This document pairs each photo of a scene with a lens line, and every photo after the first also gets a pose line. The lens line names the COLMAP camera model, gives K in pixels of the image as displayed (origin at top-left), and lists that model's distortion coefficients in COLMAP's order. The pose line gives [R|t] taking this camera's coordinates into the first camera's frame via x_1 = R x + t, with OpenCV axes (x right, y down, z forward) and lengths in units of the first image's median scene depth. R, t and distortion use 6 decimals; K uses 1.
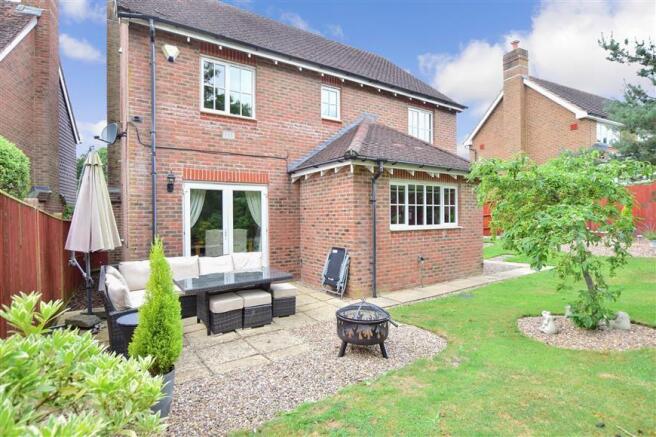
lens RADIAL K [[344.4, 0, 328.0], [0, 344.4, 218.5], [0, 0, 1]] dist [-0.006611, 0.000488]
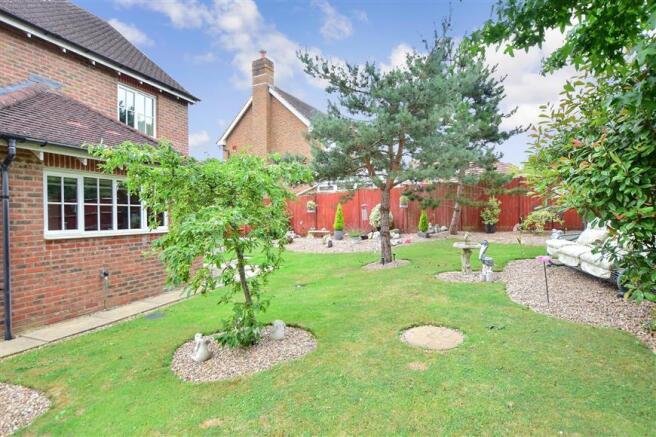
lens RADIAL K [[344.4, 0, 328.0], [0, 344.4, 218.5], [0, 0, 1]] dist [-0.006611, 0.000488]
pose [[0.814261, -0.003651, 0.580487, 0.229596], [0.005697, 0.999982, -0.001702, -0.003436], [-0.580470, 0.004693, 0.814268, 0.078176]]
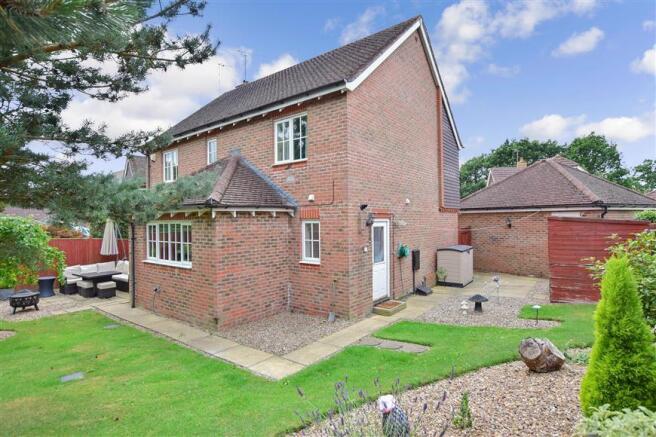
lens RADIAL K [[366.1, 0, 328.0], [0, 366.1, 218.5], [0, 0, 1]] dist [-0.002549, -0.000025]
pose [[0.238049, -0.009806, -0.971204, 1.492091], [-0.007274, 0.999903, -0.011879, -0.102565], [0.971226, 0.009892, 0.237954, 1.200795]]
